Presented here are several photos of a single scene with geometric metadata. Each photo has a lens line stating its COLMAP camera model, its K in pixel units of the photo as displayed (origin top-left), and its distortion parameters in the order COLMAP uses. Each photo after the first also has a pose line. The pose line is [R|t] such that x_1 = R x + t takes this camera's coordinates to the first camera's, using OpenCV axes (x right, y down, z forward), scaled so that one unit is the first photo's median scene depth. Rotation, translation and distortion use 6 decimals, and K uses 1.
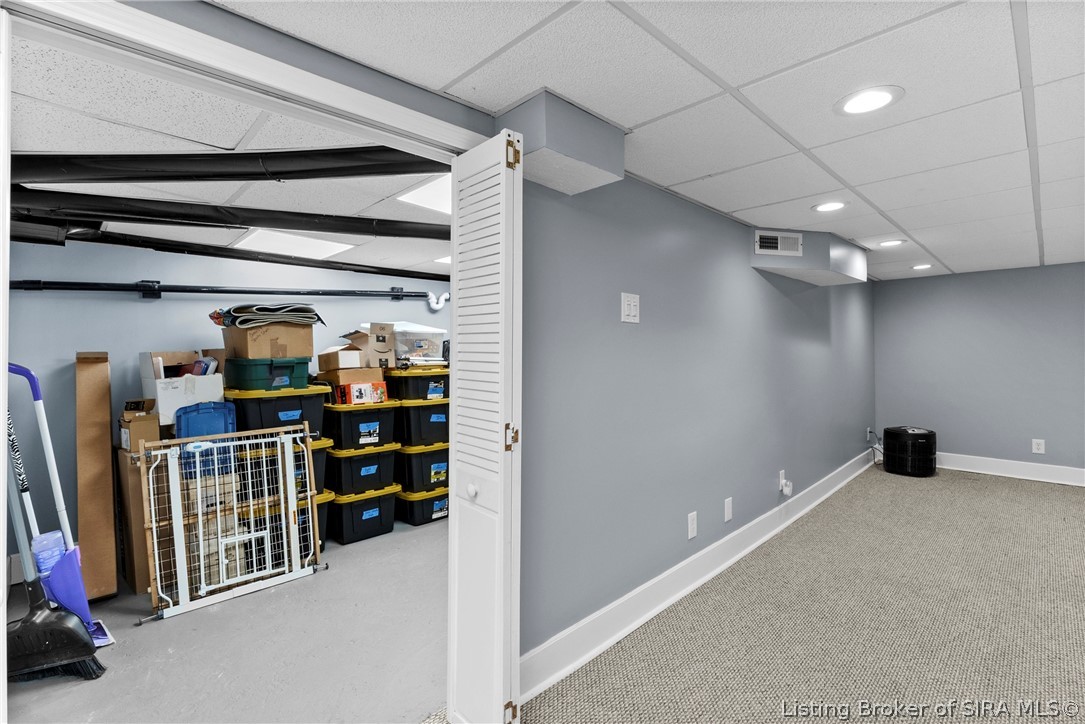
lens RADIAL K [[501.4, 0, 542.7], [0, 501.4, 354.2], [0, 0, 1]] dist [-0.006871, 0.002250]
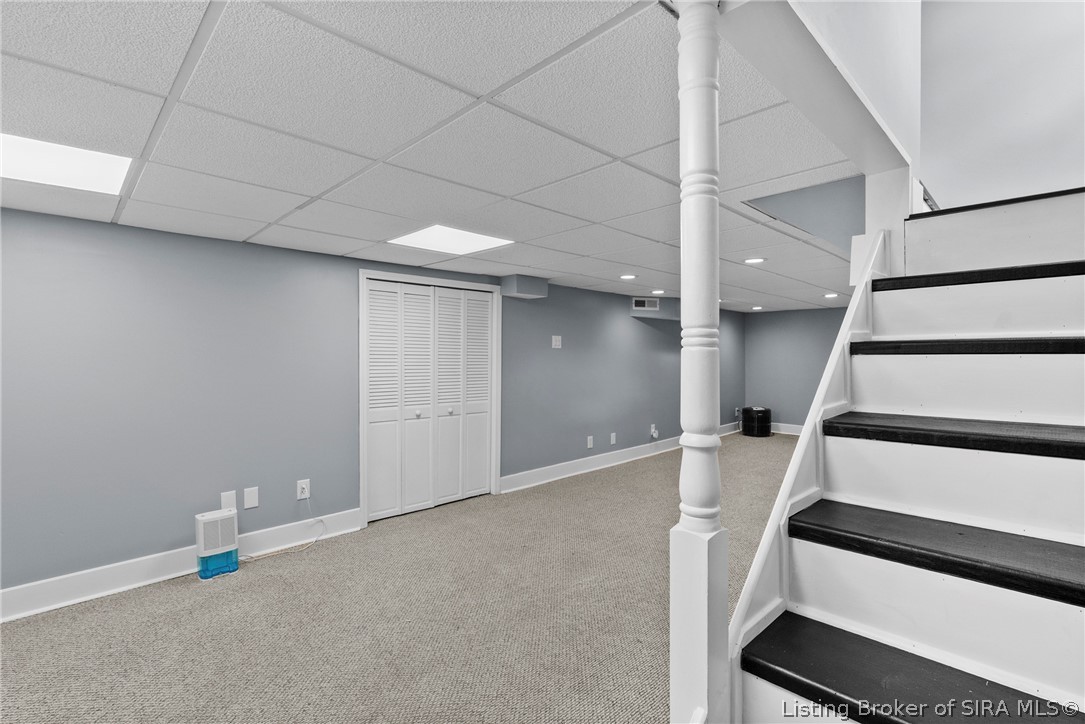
lens RADIAL K [[501.4, 0, 542.5], [0, 501.4, 357.3], [0, 0, 1]] dist [-0.006871, 0.002250]
pose [[0.999964, 0.002341, -0.008147, 0.091653], [-0.002349, 0.999997, -0.000867, -0.014349], [0.008145, 0.000886, 0.999966, -0.922988]]
